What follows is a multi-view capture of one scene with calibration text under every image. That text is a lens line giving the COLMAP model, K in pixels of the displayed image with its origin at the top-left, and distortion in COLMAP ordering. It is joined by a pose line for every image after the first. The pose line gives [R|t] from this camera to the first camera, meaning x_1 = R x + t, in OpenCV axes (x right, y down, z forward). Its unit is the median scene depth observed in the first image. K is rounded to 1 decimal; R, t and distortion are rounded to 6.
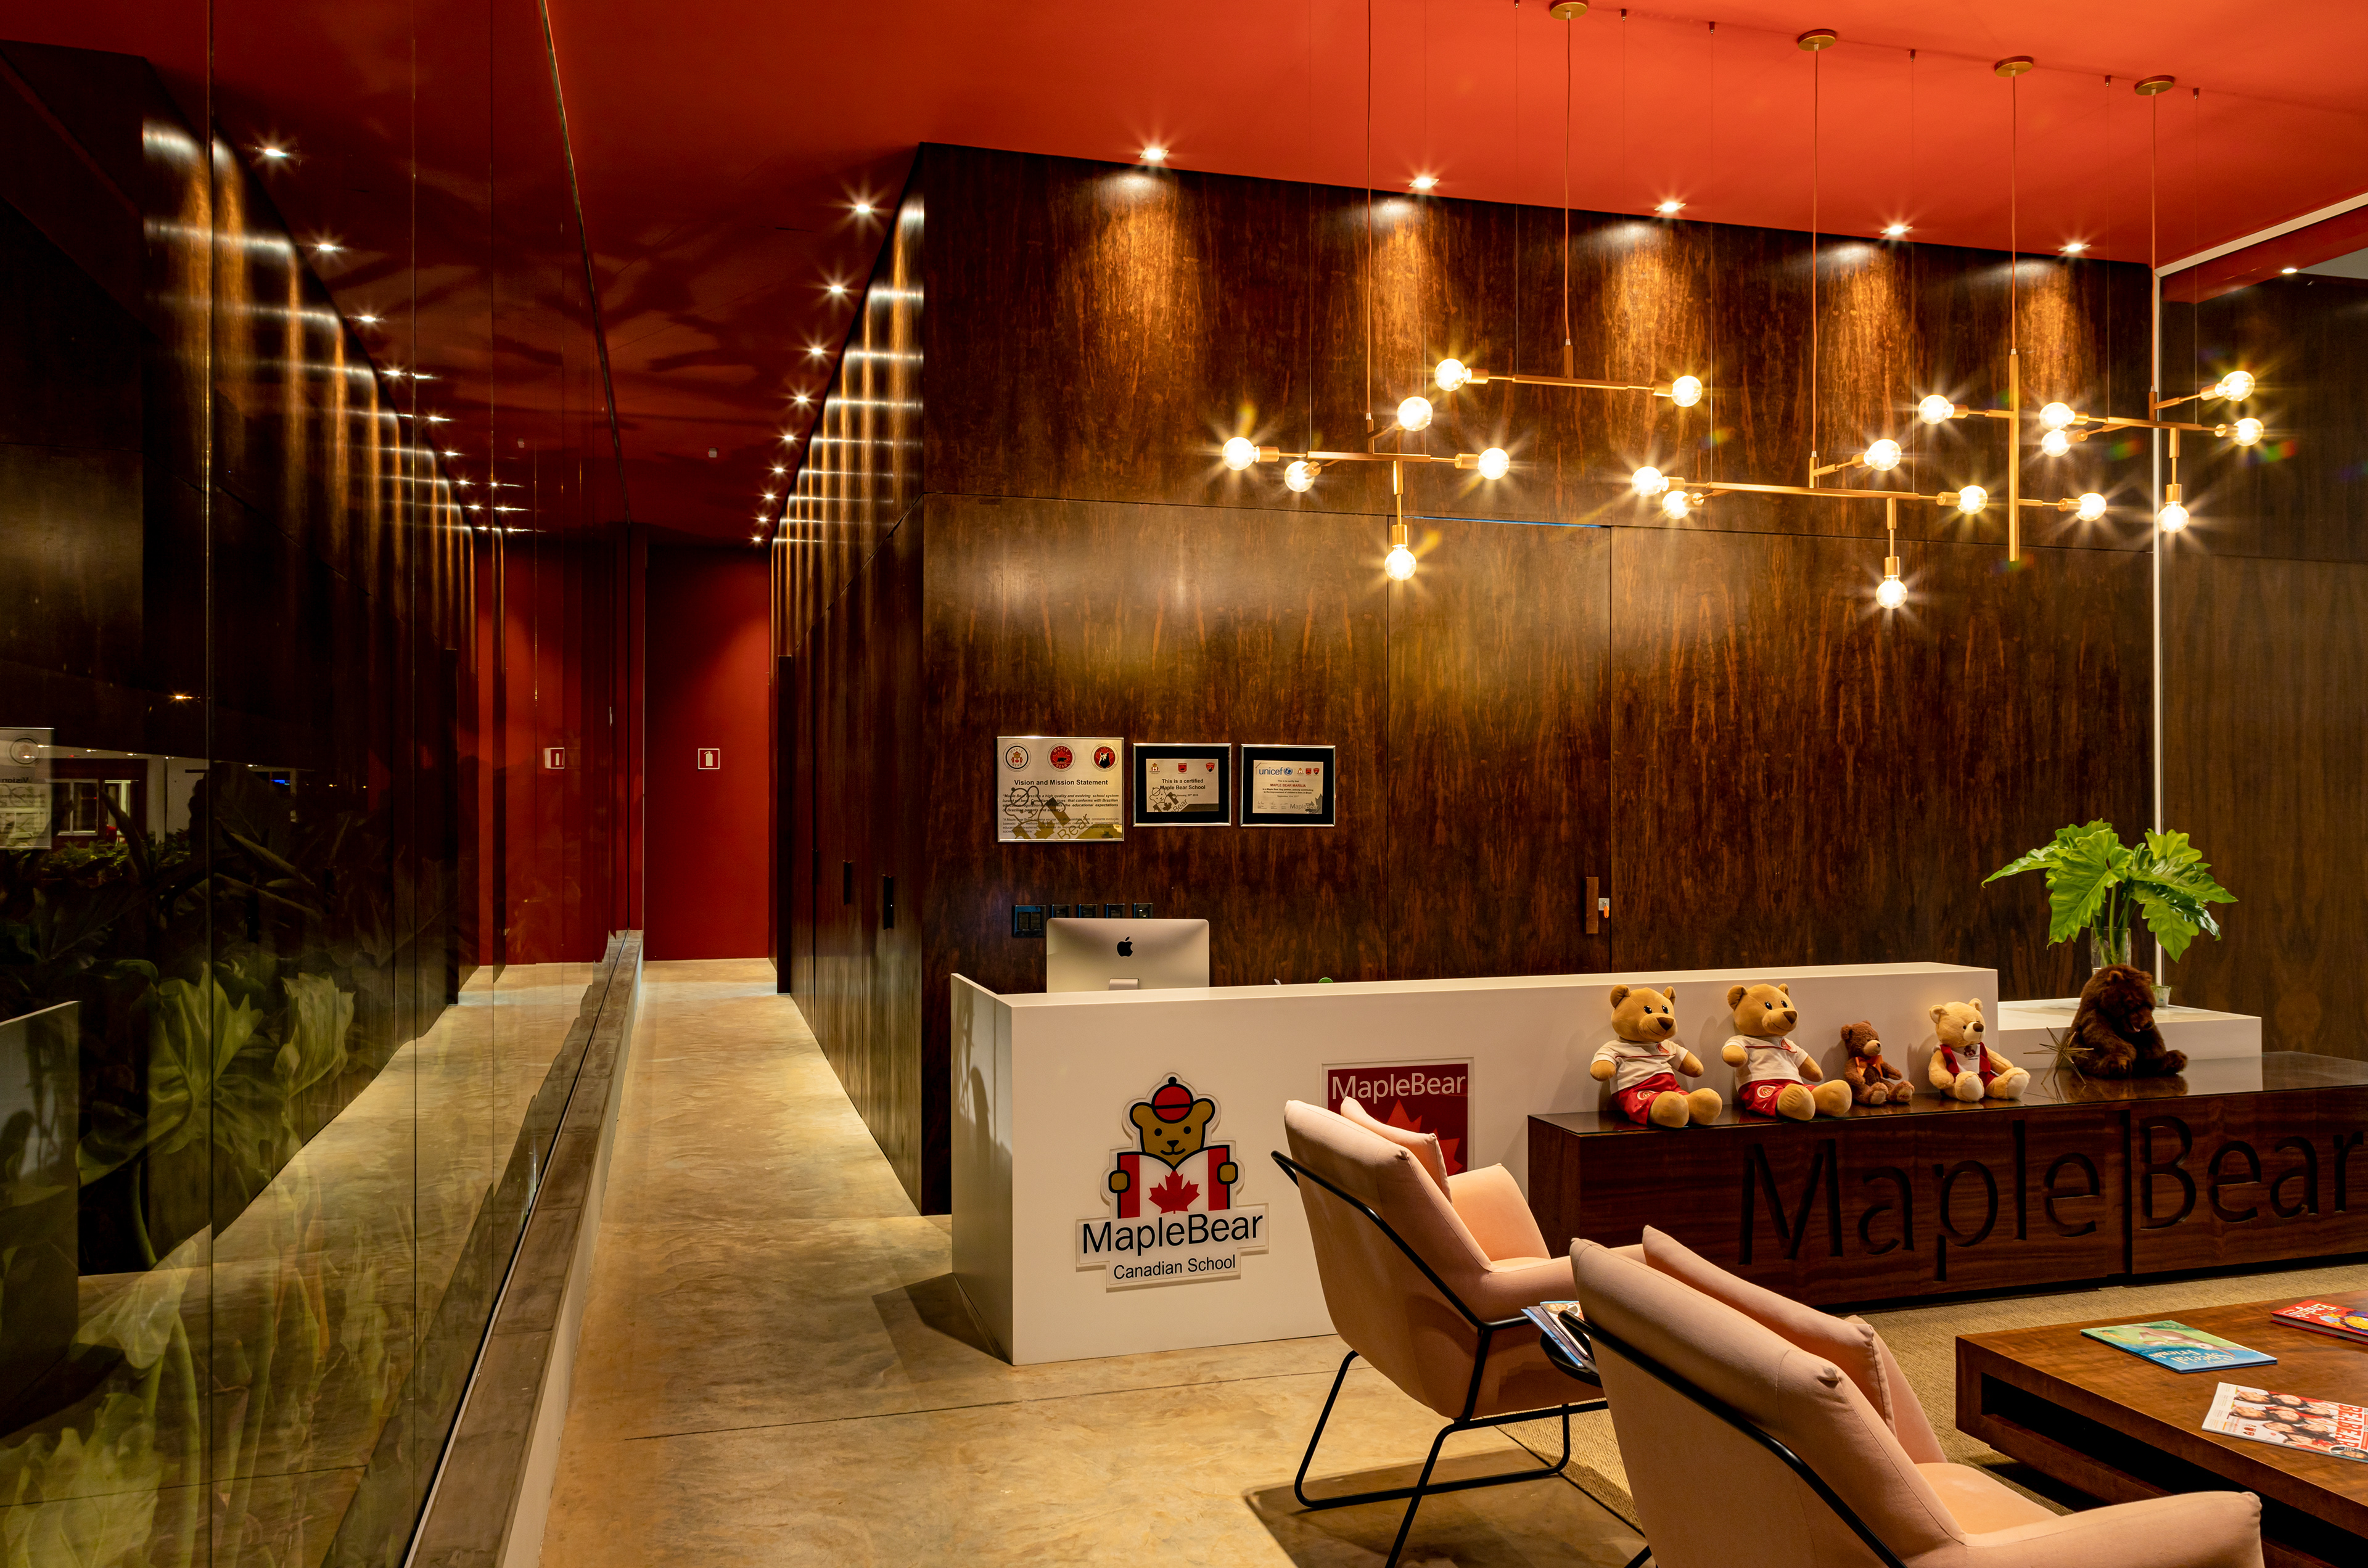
lens RADIAL K [[1704.6, 0, 1189.5], [0, 1704.6, 781.1], [0, 0, 1]] dist [0.008809, 0.001879]
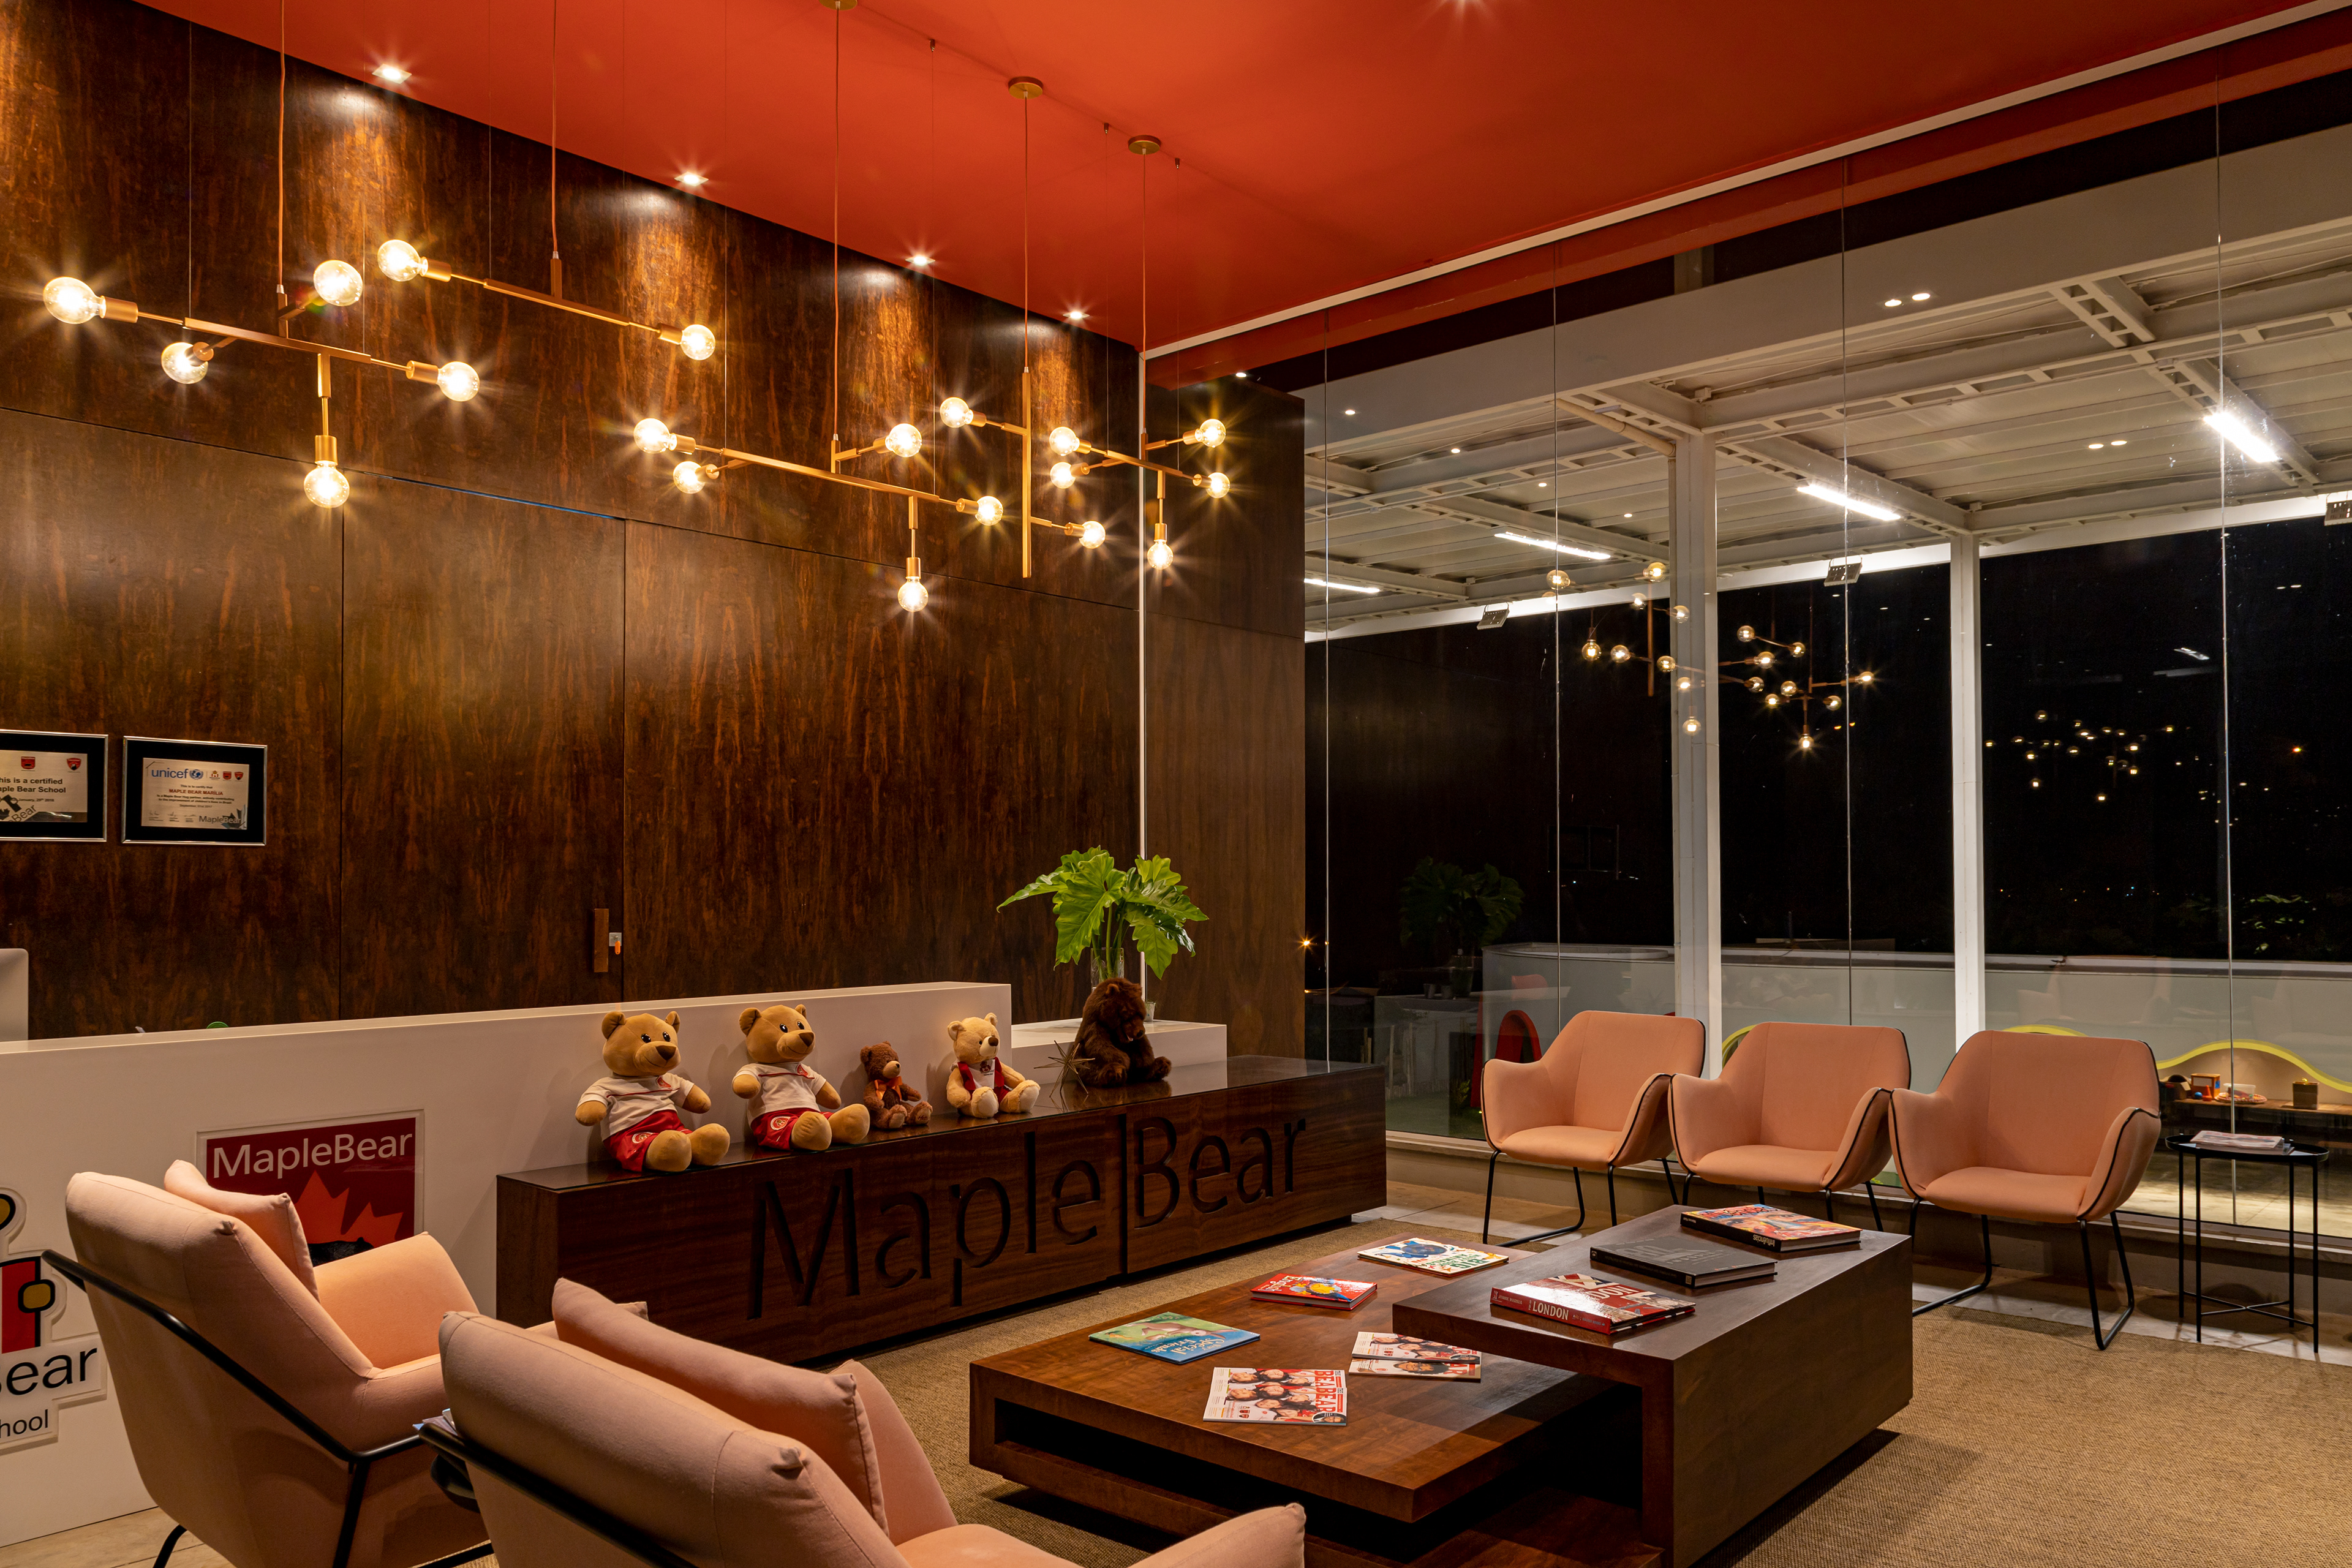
lens RADIAL K [[1693.2, 0, 1180.3], [0, 1693.2, 794.8], [0, 0, 1]] dist [0.008809, 0.001879]
pose [[0.856354, 0.015327, 0.516163, 0.042747], [0.001190, 0.999498, -0.031653, 0.029583], [-0.516389, 0.027720, 0.855906, 0.093678]]
